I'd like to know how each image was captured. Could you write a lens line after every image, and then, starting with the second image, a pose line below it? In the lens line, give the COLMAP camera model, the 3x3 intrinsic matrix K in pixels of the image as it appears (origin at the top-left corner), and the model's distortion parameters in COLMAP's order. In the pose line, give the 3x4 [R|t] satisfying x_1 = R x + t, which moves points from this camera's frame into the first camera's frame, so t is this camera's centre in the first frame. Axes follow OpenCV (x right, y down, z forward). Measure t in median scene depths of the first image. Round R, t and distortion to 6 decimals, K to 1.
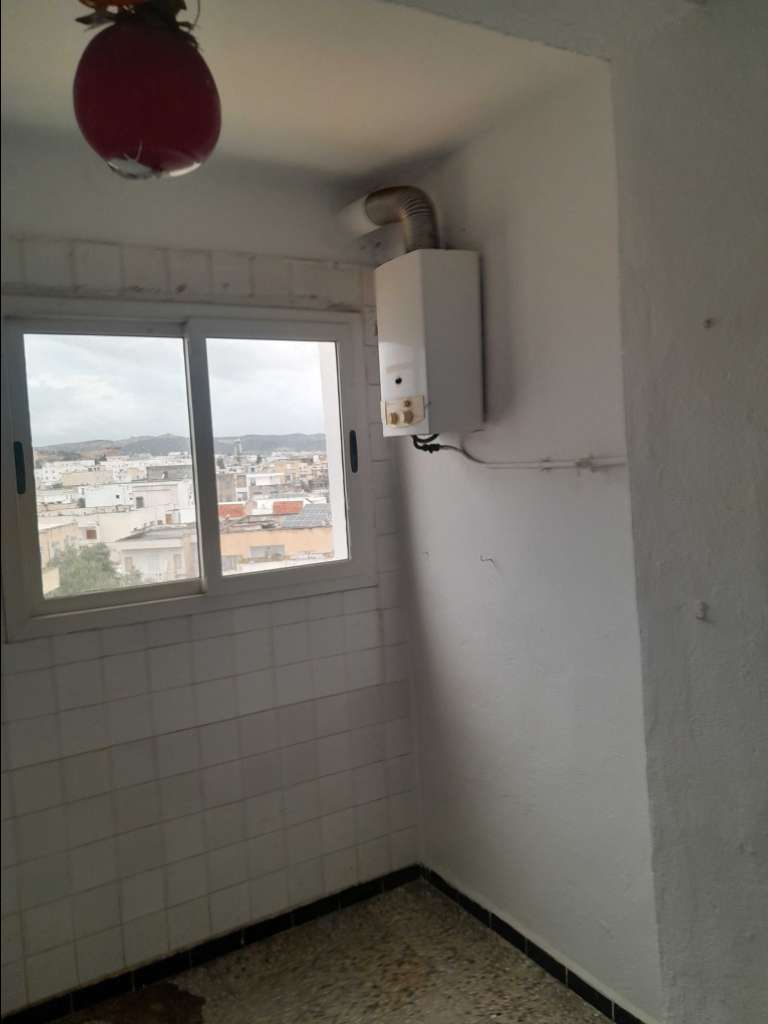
lens RADIAL K [[848.7, 0, 384.0], [0, 848.7, 512.0], [0, 0, 1]] dist [0.045502, -0.002832]
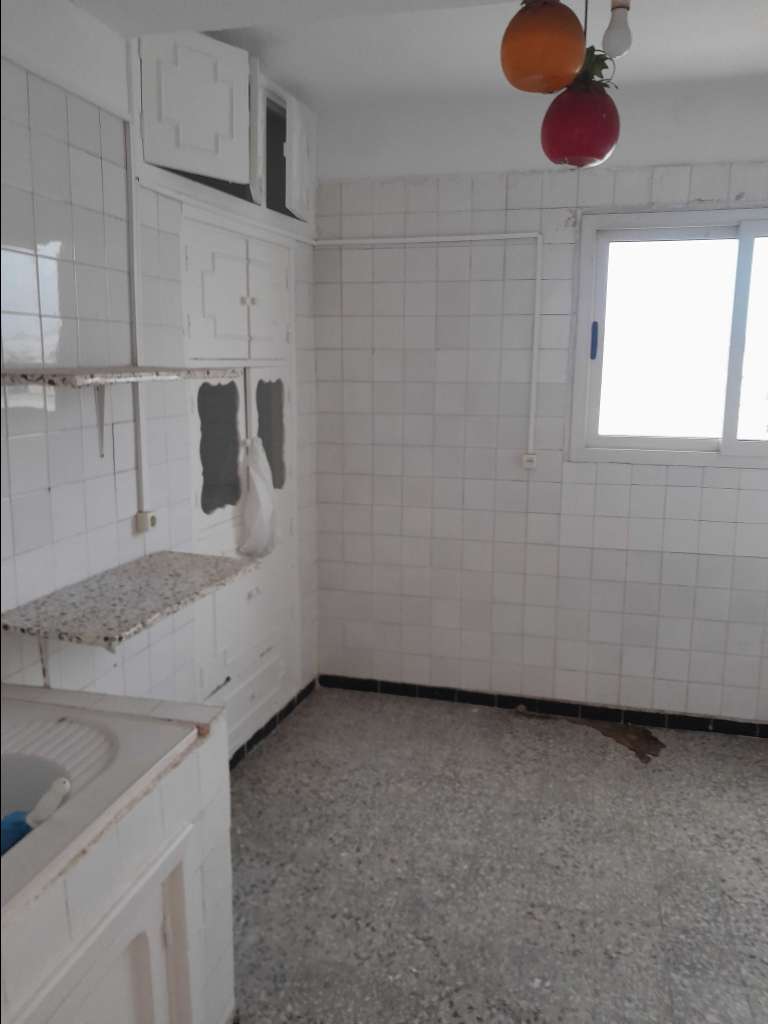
lens RADIAL K [[848.7, 0, 384.0], [0, 848.7, 512.0], [0, 0, 1]] dist [0.045502, -0.002832]
pose [[0.696294, 0.195350, -0.690662, 0.336865], [-0.100208, 0.979284, 0.175960, 0.012222], [0.710727, -0.053310, 0.701445, -0.235448]]
